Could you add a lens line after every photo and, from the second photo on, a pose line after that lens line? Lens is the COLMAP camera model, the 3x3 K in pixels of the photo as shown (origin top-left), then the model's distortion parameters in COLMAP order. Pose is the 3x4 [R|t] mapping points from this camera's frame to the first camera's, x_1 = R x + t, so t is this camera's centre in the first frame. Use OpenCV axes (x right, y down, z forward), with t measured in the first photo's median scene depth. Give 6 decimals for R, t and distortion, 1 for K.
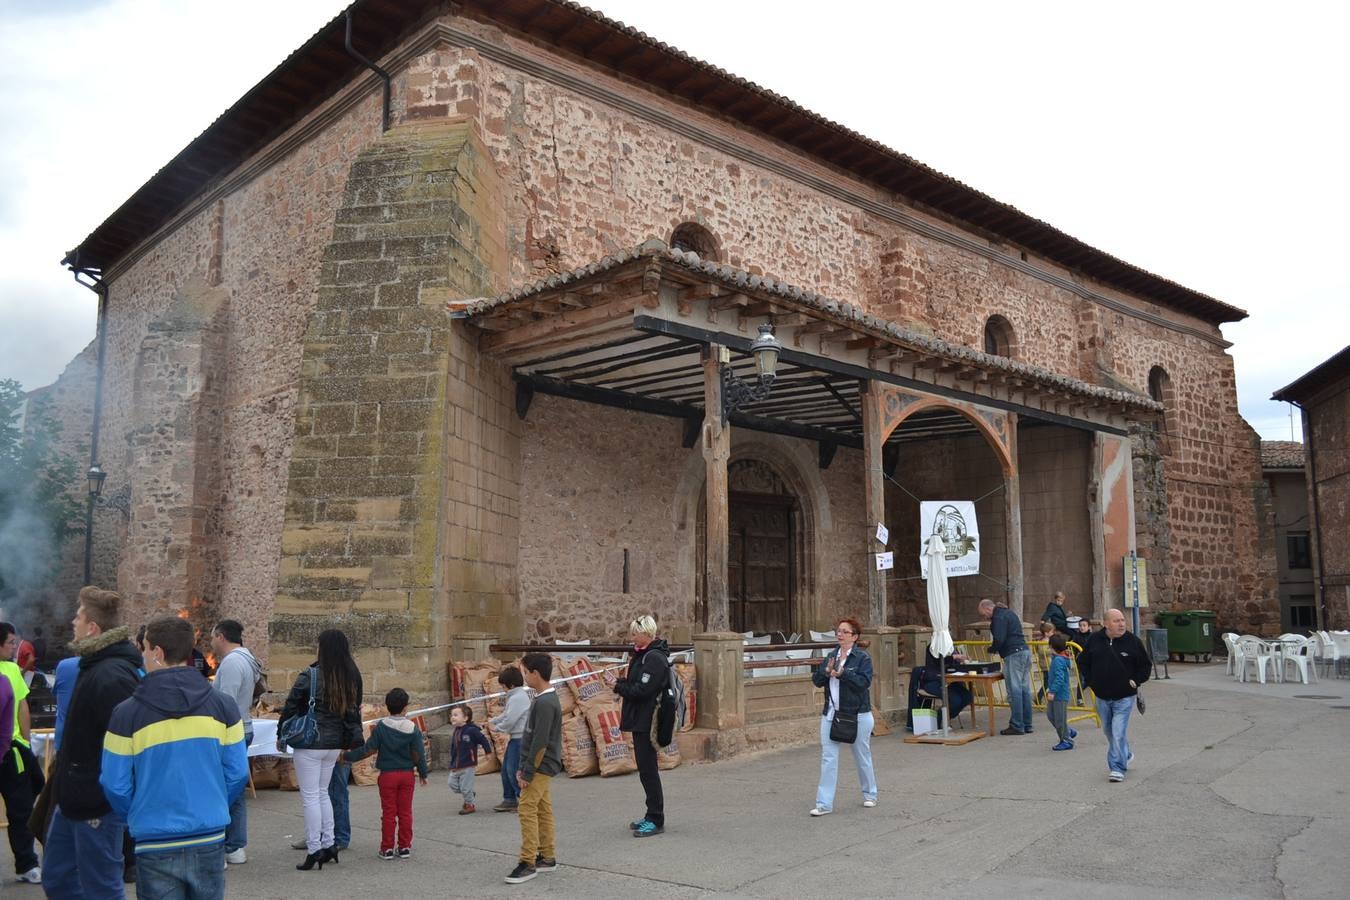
lens RADIAL K [[1086.2, 0, 673.4], [0, 1086.2, 451.6], [0, 0, 1]] dist [-0.082759, 0.019245]
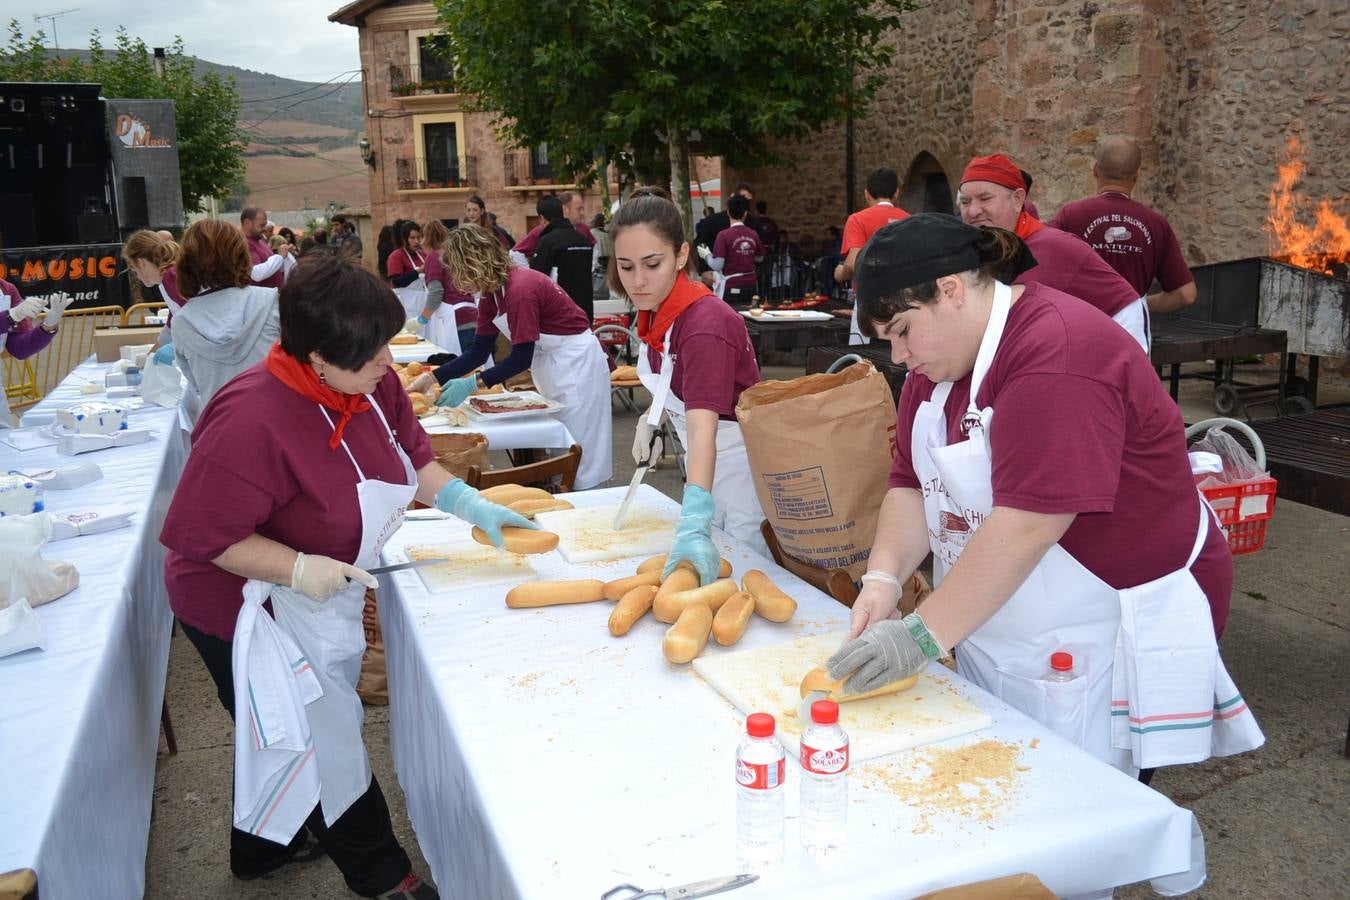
lens RADIAL K [[1086.2, 0, 670.5], [0, 1086.2, 461.2], [0, 0, 1]] dist [-0.082759, 0.019245]
pose [[0.854988, 0.110592, -0.506719, -0.366196], [0.087713, 0.932097, 0.351429, 0.088827], [0.511176, -0.344913, 0.787231, 0.427244]]
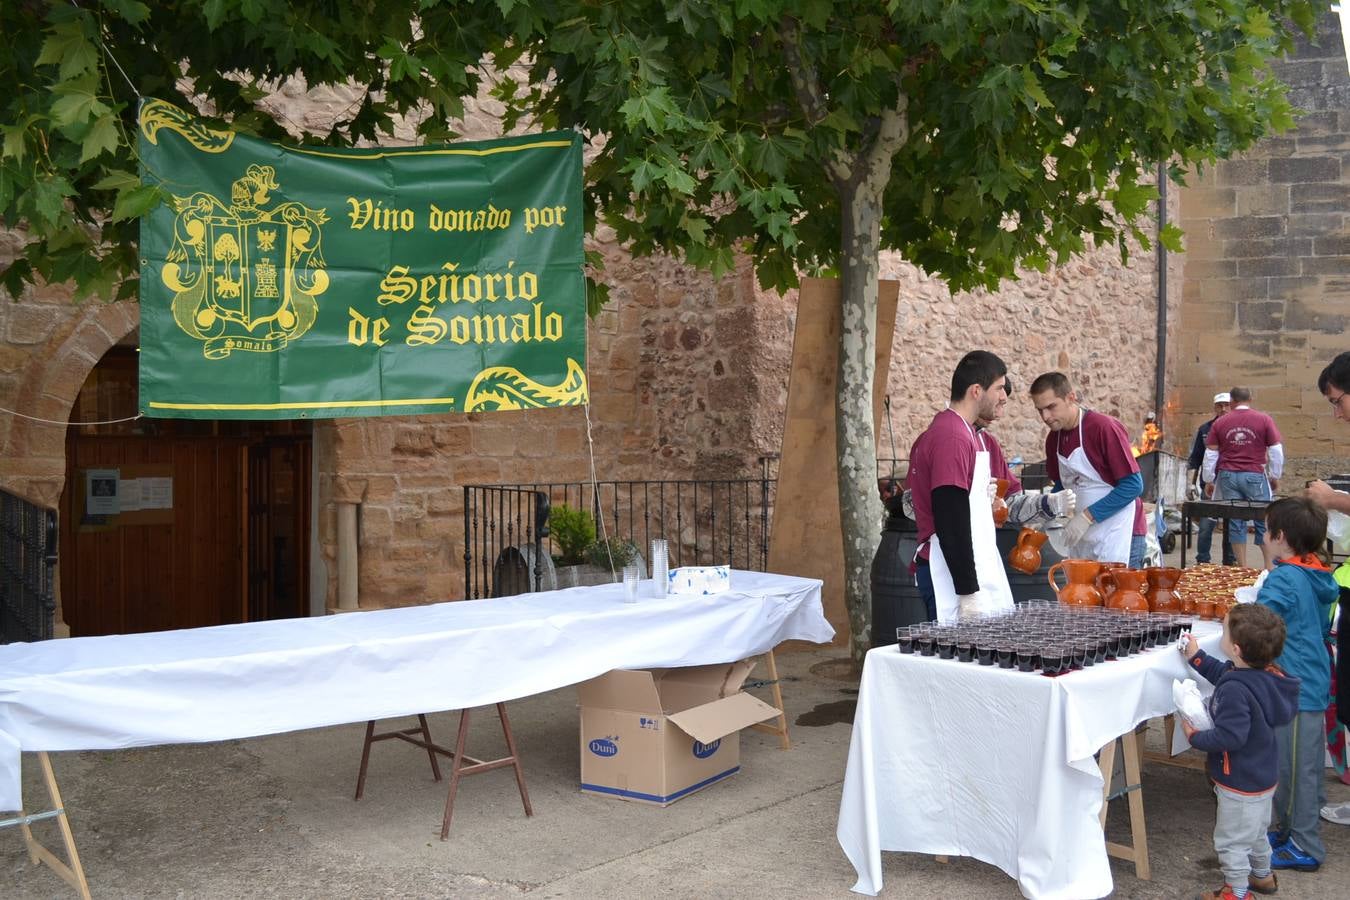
lens RADIAL K [[1280.2, 0, 686.0], [0, 1280.2, 450.7], [0, 0, 1]] dist [0.026703, 0.000000]
pose [[0.123499, 0.008618, 0.992307, -1.090626], [-0.144166, 0.989509, 0.009349, 0.196643], [-0.981817, -0.144211, 0.123446, 0.988677]]
